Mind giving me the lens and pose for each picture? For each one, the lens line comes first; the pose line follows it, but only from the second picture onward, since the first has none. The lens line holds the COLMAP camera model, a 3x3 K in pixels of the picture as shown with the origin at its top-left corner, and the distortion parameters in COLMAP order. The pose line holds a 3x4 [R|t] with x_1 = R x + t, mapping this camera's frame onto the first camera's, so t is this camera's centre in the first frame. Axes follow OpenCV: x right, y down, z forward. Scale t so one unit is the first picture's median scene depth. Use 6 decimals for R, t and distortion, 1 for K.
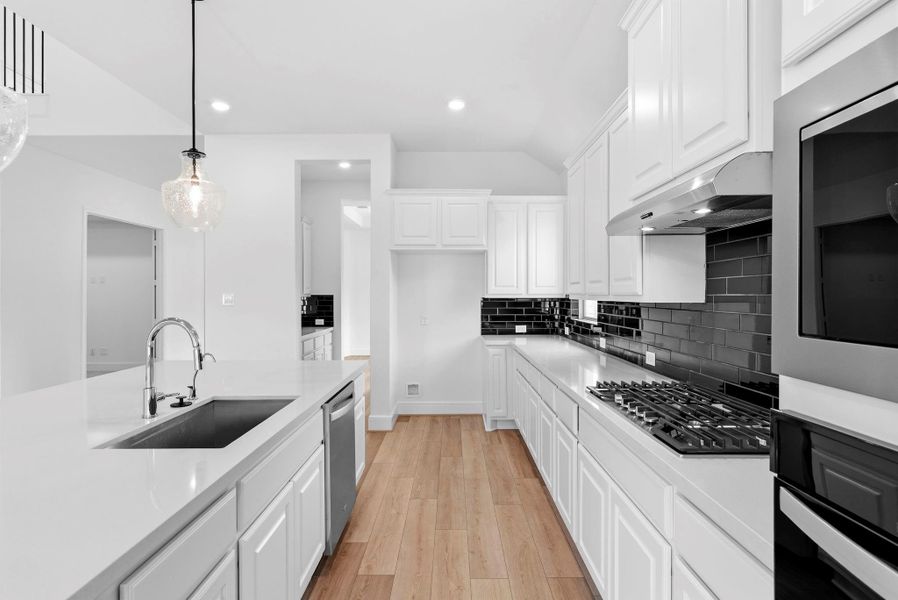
lens RADIAL K [[452.9, 0, 449.0], [0, 452.9, 296.8], [0, 0, 1]] dist [0.002189, 0.000074]
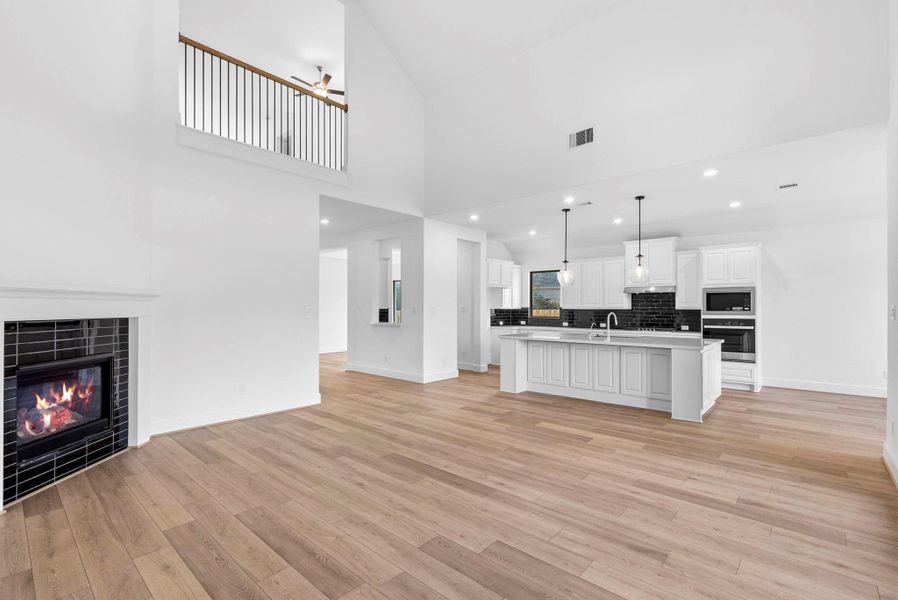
lens RADIAL K [[412.0, 0, 448.8], [0, 412.0, 305.6], [0, 0, 1]] dist [0.000262, 0.000194]
pose [[0.660641, 0.004151, 0.750690, -1.629336], [0.004313, 0.999947, -0.009325, 0.004194], [-0.750689, 0.009398, 0.660588, -0.137165]]
